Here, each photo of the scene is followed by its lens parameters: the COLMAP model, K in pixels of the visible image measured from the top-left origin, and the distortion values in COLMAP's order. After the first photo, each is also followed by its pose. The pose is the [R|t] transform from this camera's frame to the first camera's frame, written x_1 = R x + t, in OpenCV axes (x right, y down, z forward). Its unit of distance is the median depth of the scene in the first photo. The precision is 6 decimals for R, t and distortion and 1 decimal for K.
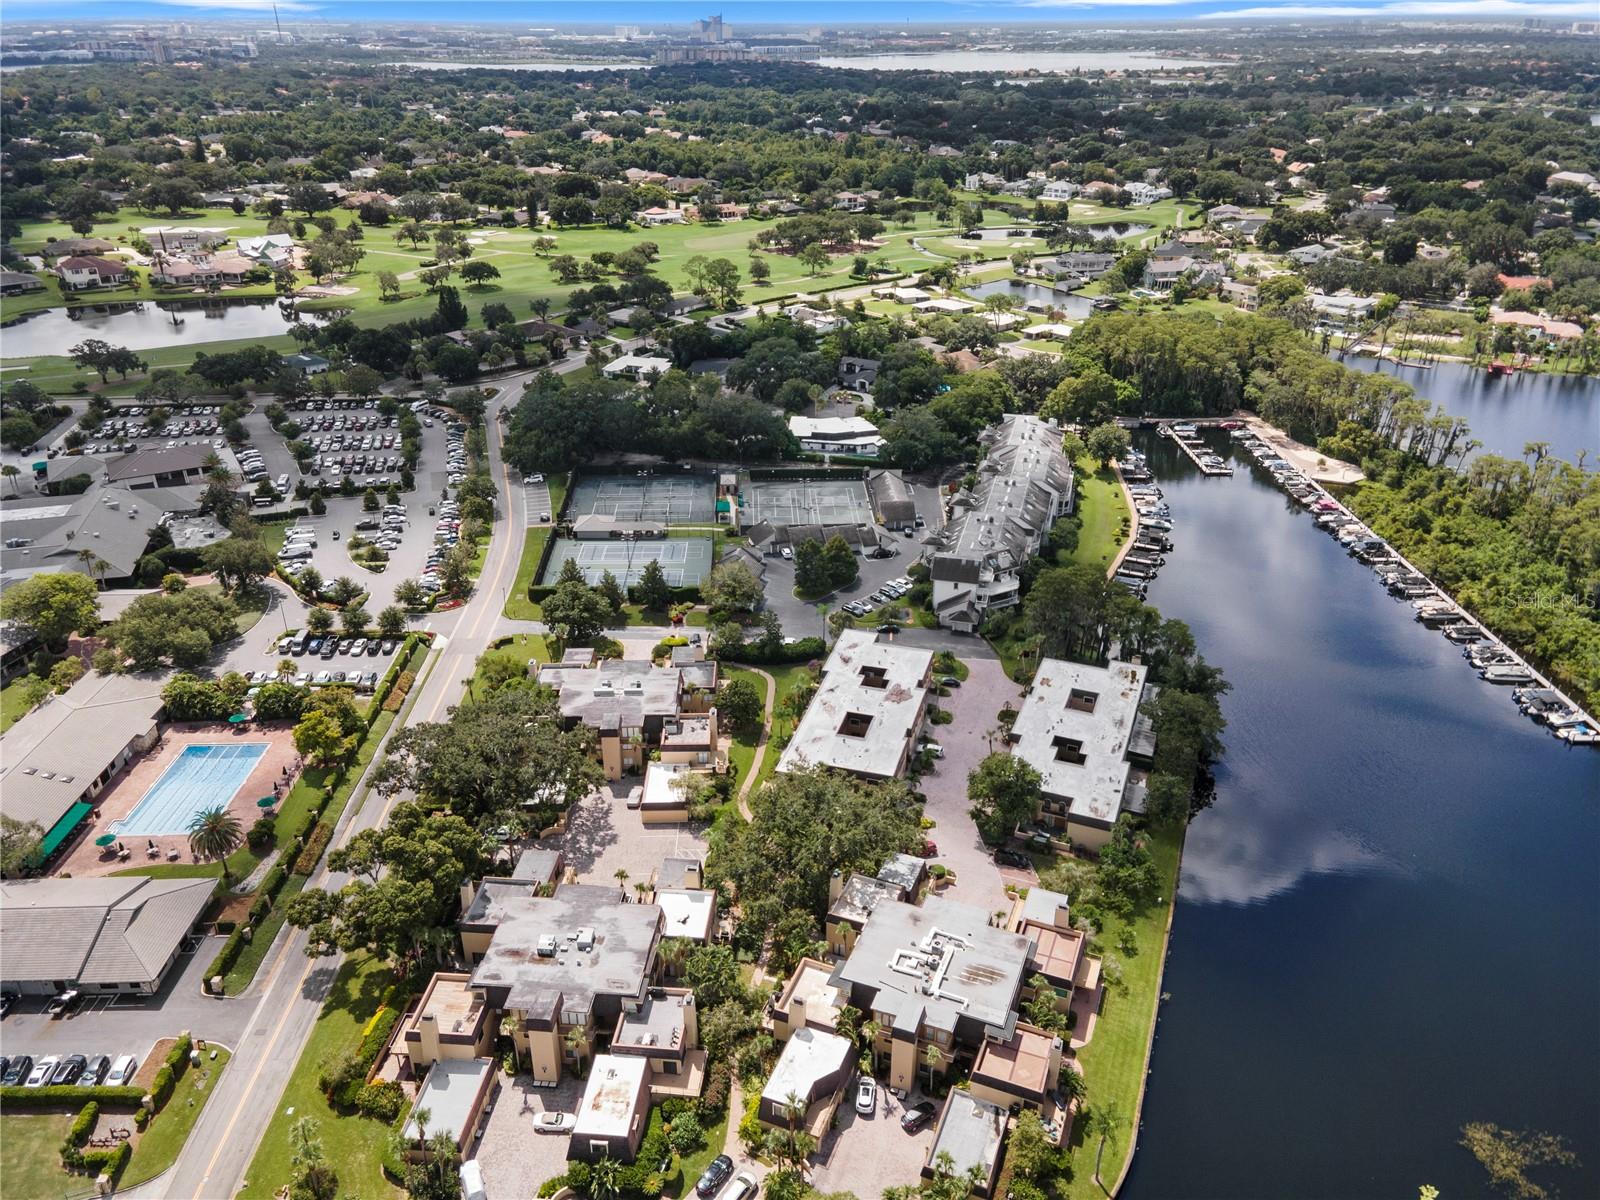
lens RADIAL K [[1146.1, 0, 800.0], [0, 1146.1, 600.0], [0, 0, 1]] dist [0.004103, 0.078811]
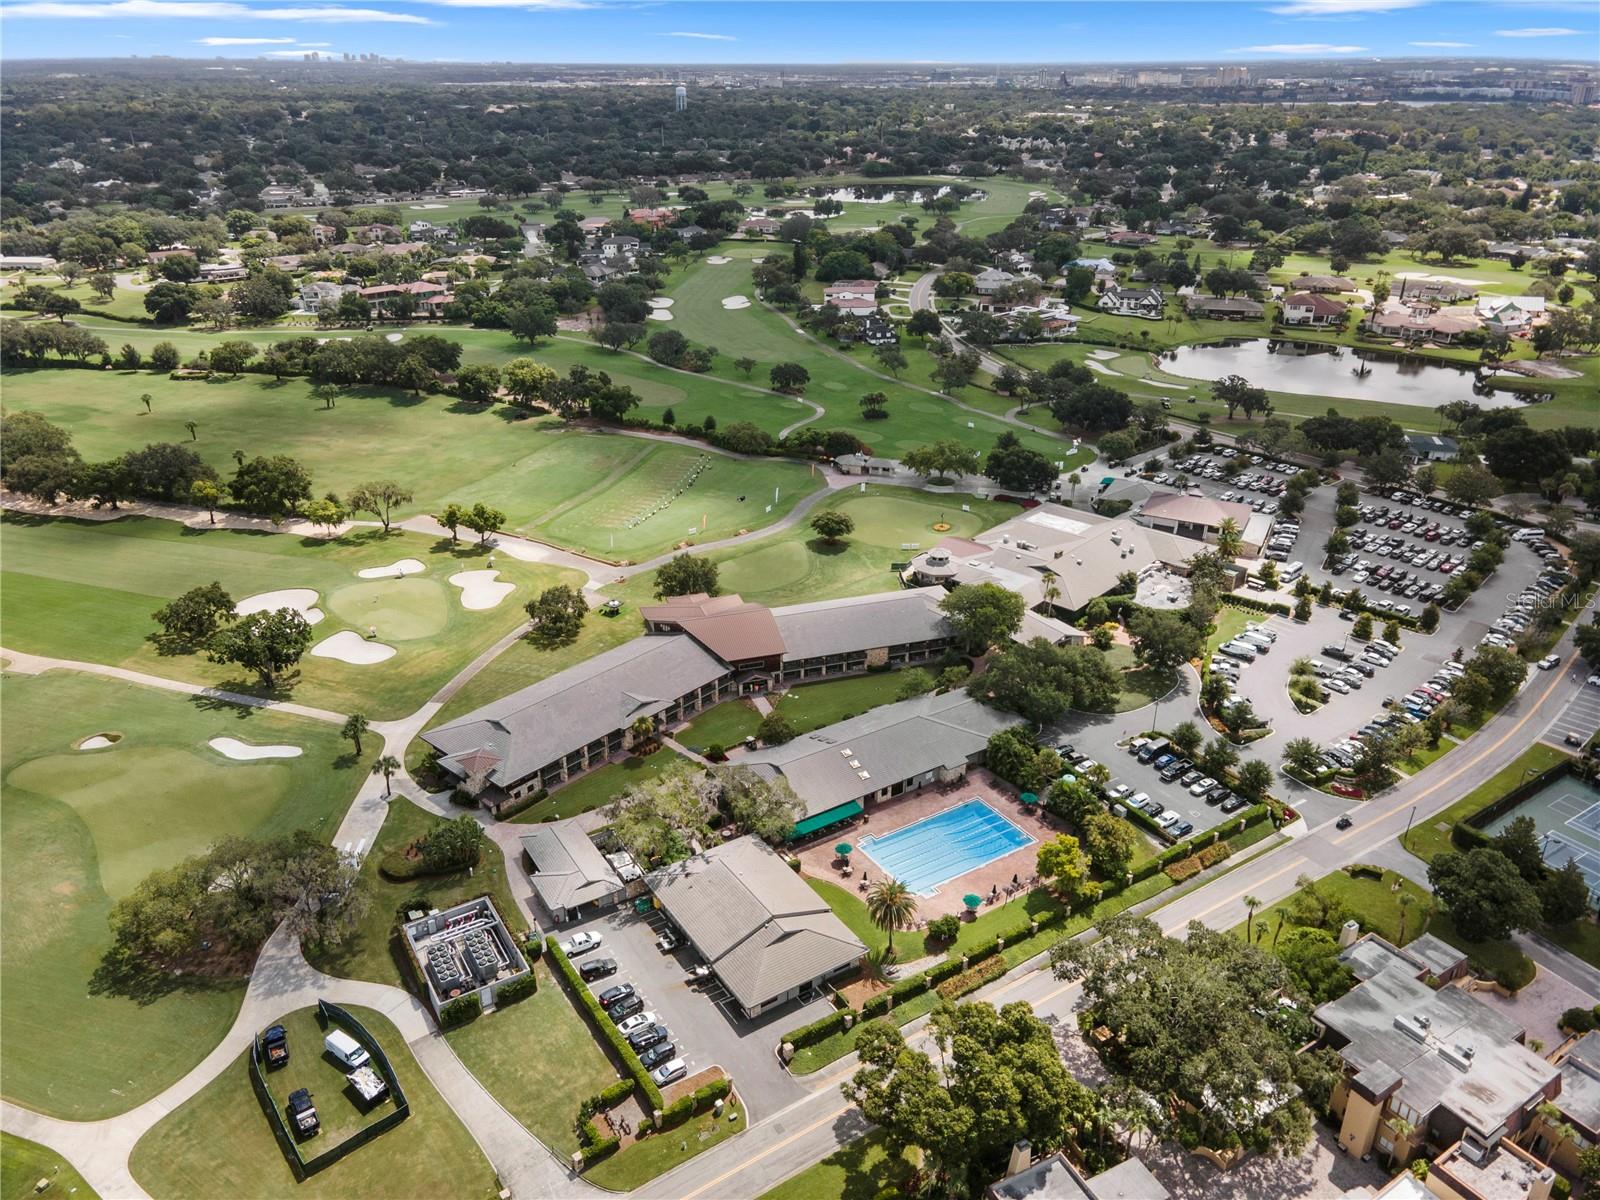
lens RADIAL K [[1174.2, 0, 800.0], [0, 1174.2, 600.0], [0, 0, 1]] dist [0.028254, 0.004941]
pose [[0.526111, 0.355138, -0.772712, 0.068224], [-0.382284, 0.910412, 0.158143, -0.092777], [0.759649, 0.212195, 0.614741, 0.188195]]
